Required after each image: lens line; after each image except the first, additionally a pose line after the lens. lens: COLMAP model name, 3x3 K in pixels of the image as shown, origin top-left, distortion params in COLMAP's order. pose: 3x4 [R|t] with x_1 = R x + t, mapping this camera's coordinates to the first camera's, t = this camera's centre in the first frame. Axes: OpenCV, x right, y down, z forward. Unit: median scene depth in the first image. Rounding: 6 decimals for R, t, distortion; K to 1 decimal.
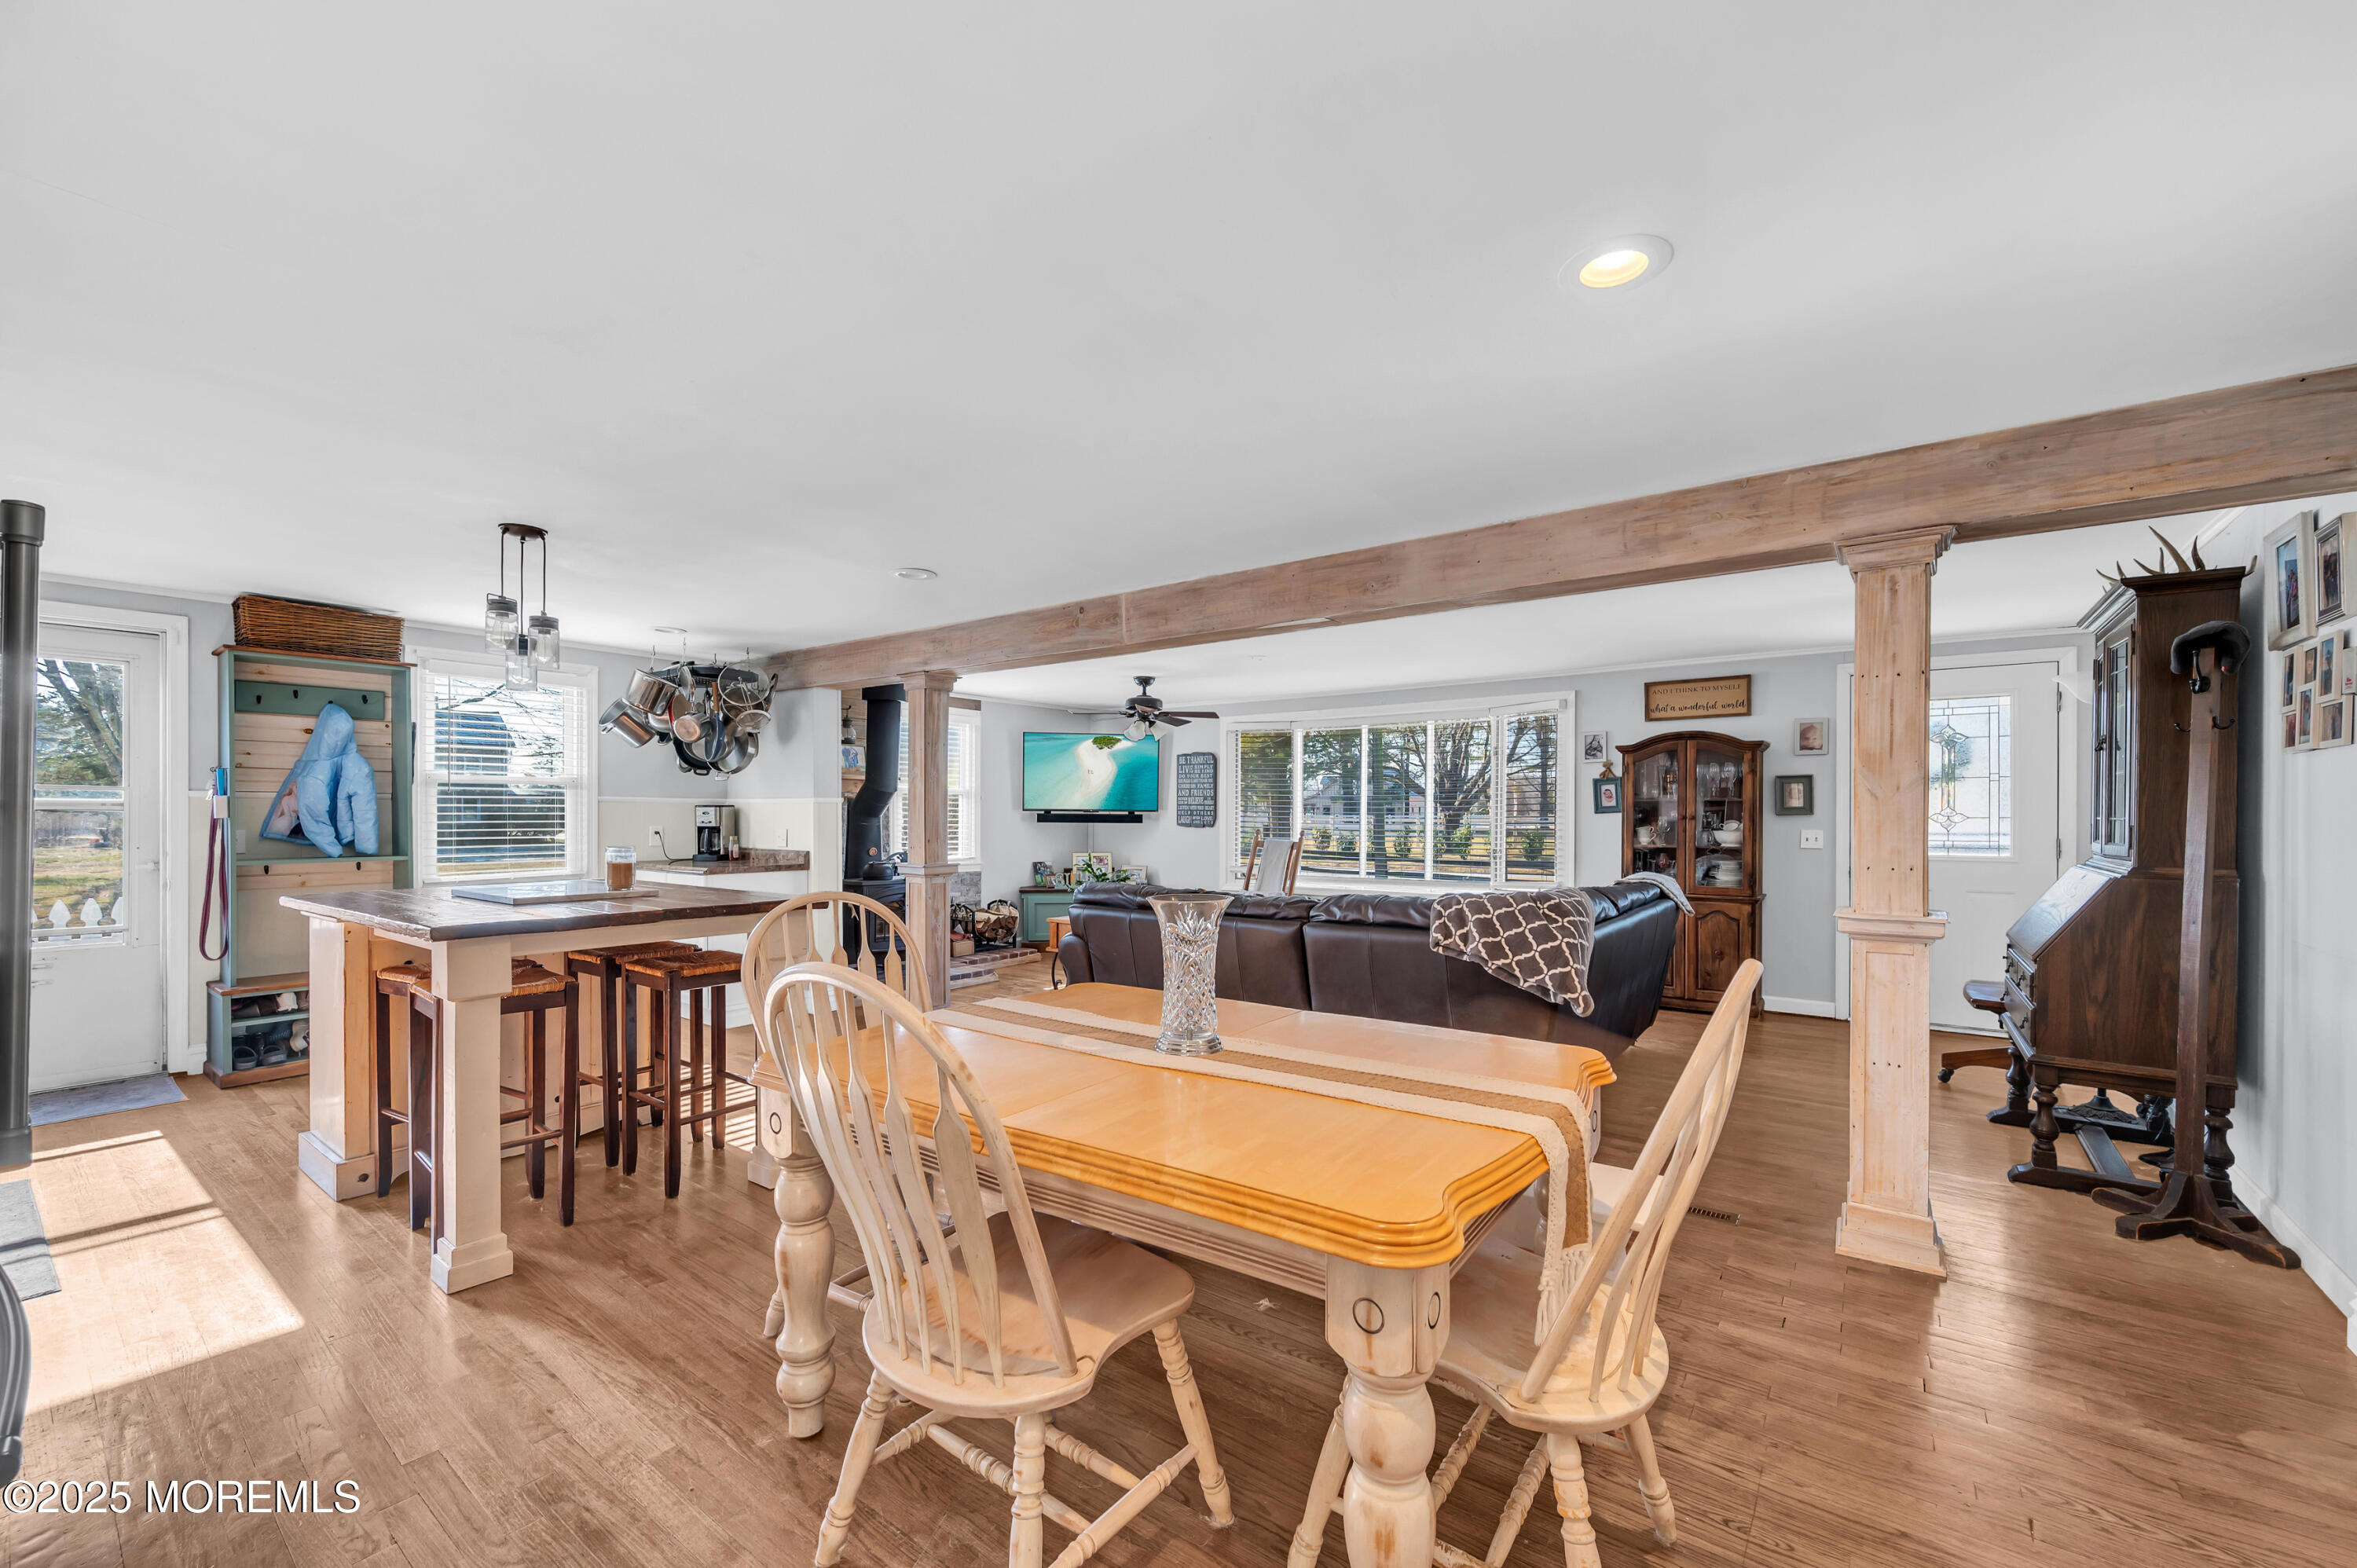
lens RADIAL K [[939.8, 0, 1198.0], [0, 939.8, 818.2], [0, 0, 1]] dist [-0.000887, -0.000017]
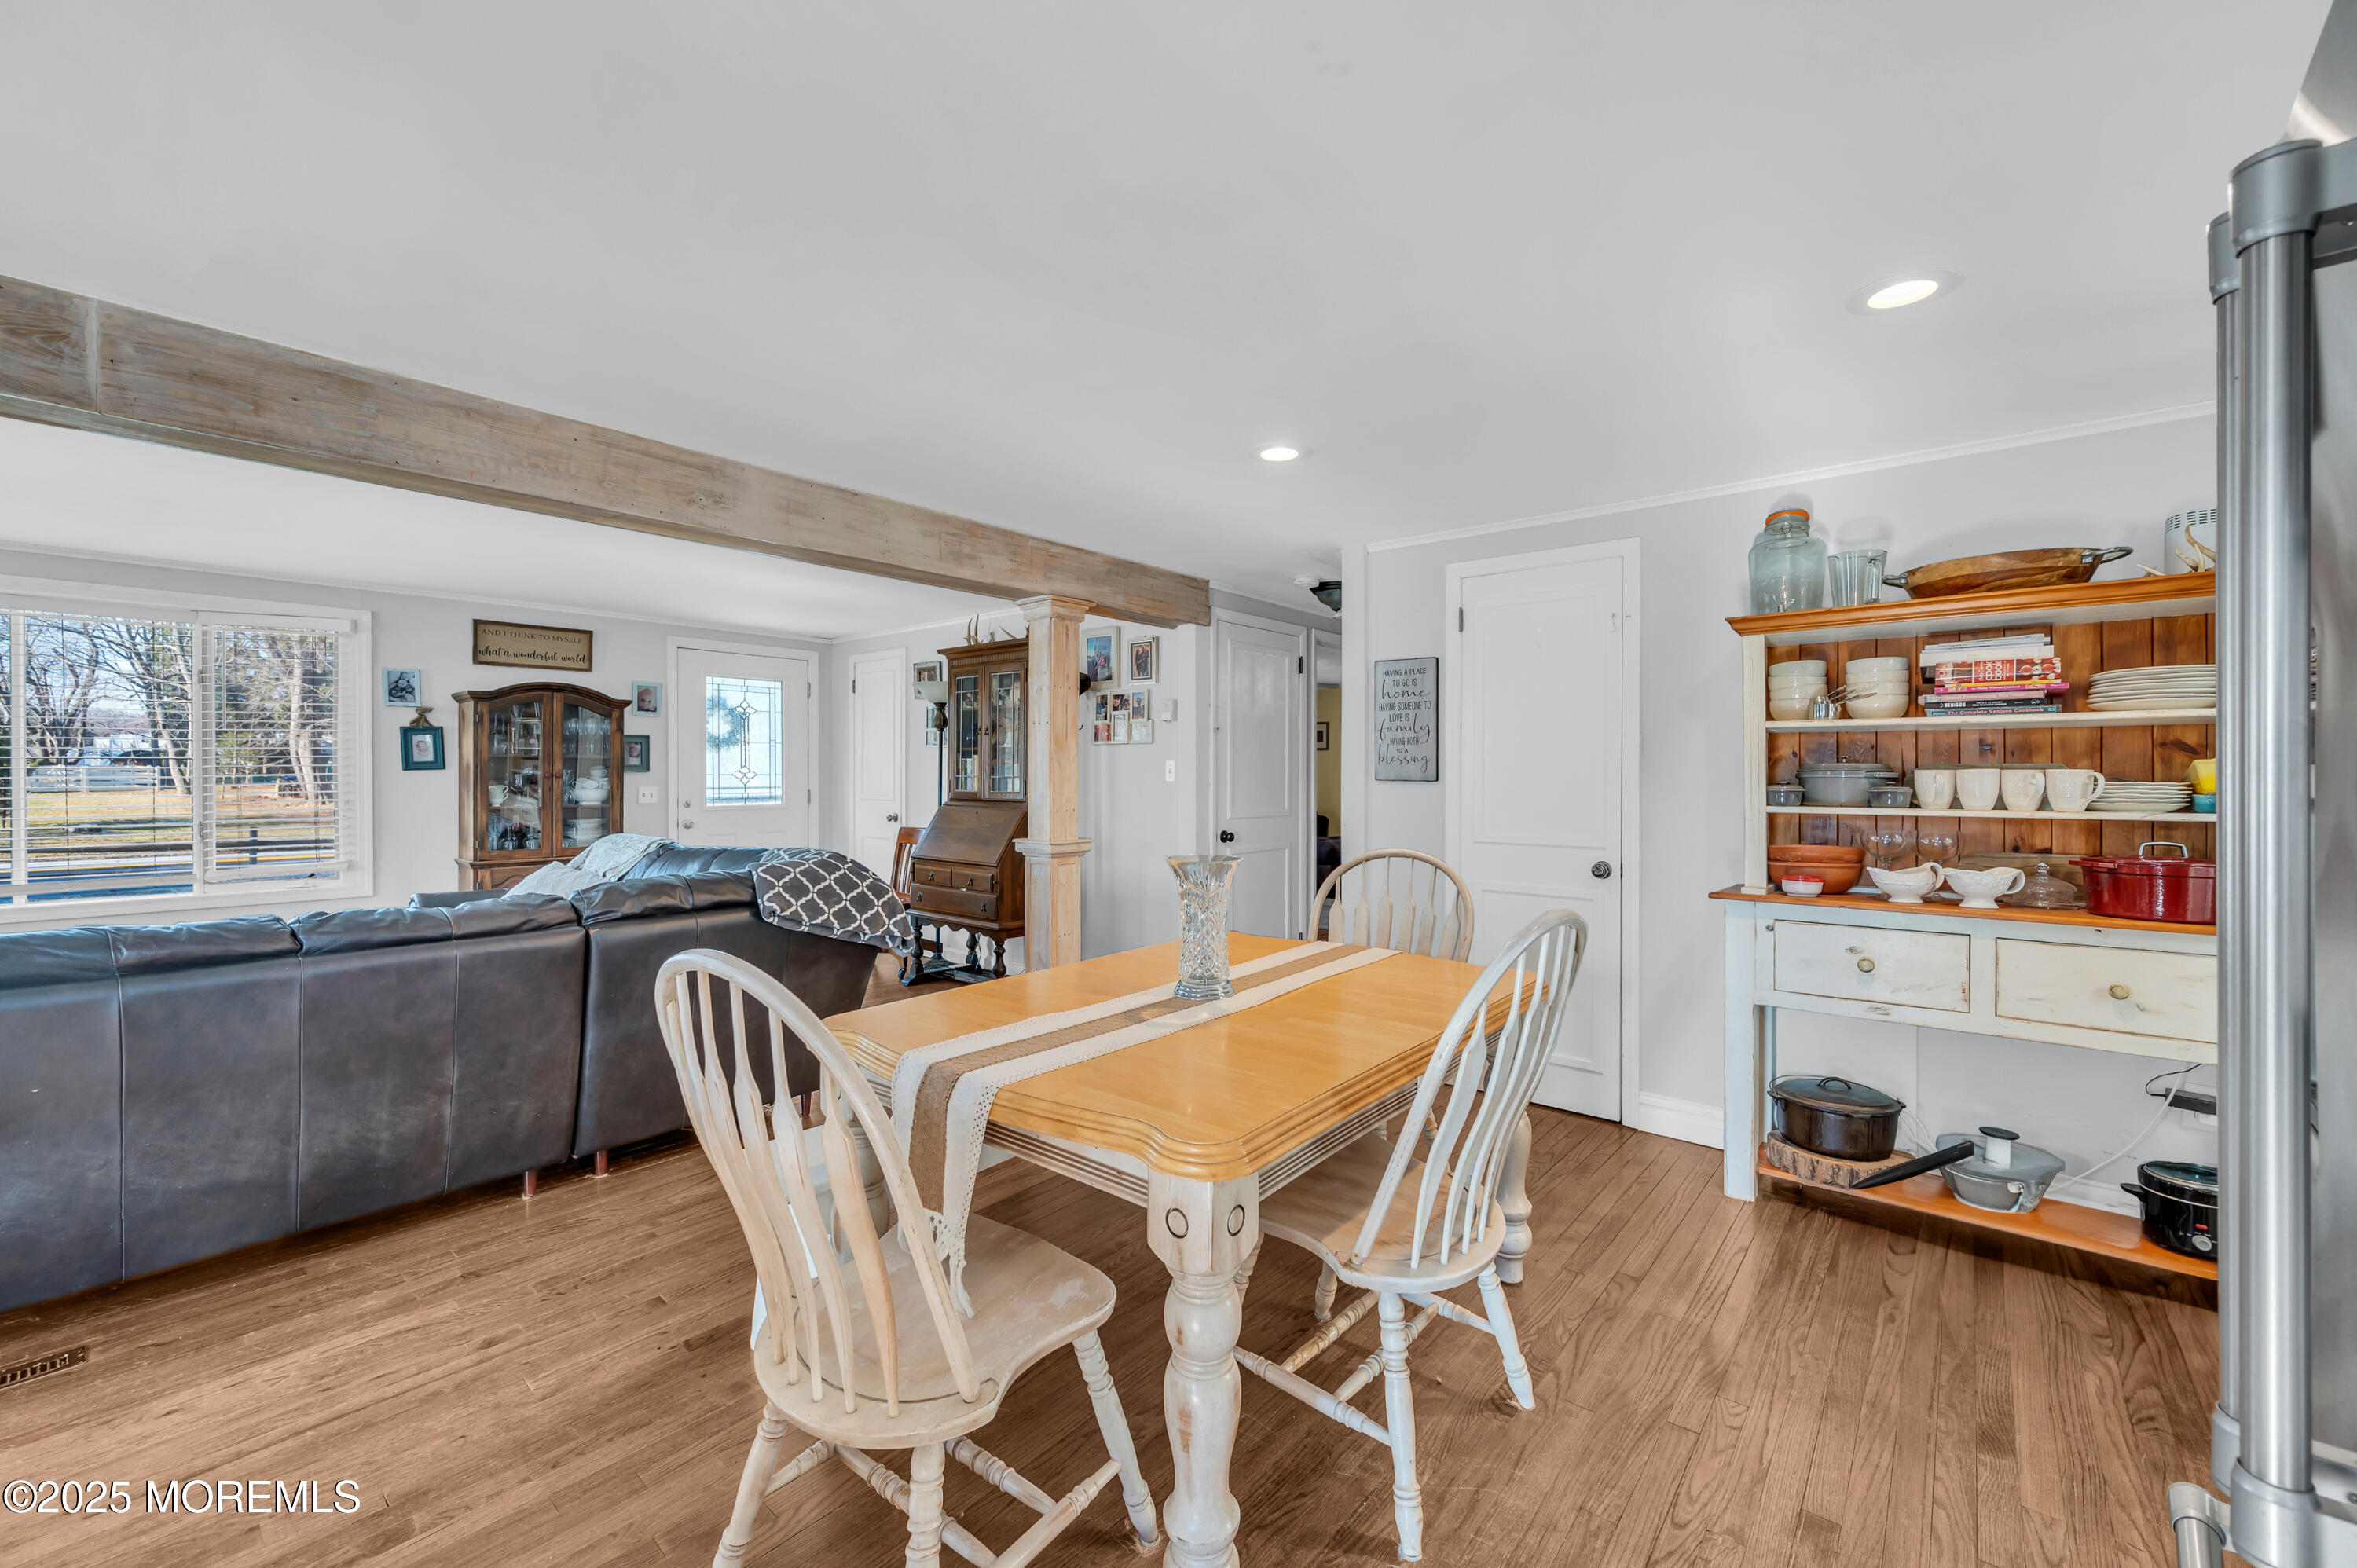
lens RADIAL K [[939.8, 0, 1180.9], [0, 939.8, 770.9], [0, 0, 1]] dist [-0.000887, -0.000017]
pose [[0.065846, -0.000111, 0.997830, -0.372846], [-0.002167, 0.999998, 0.000254, -0.006814], [-0.997827, -0.002179, 0.065845, 0.323844]]
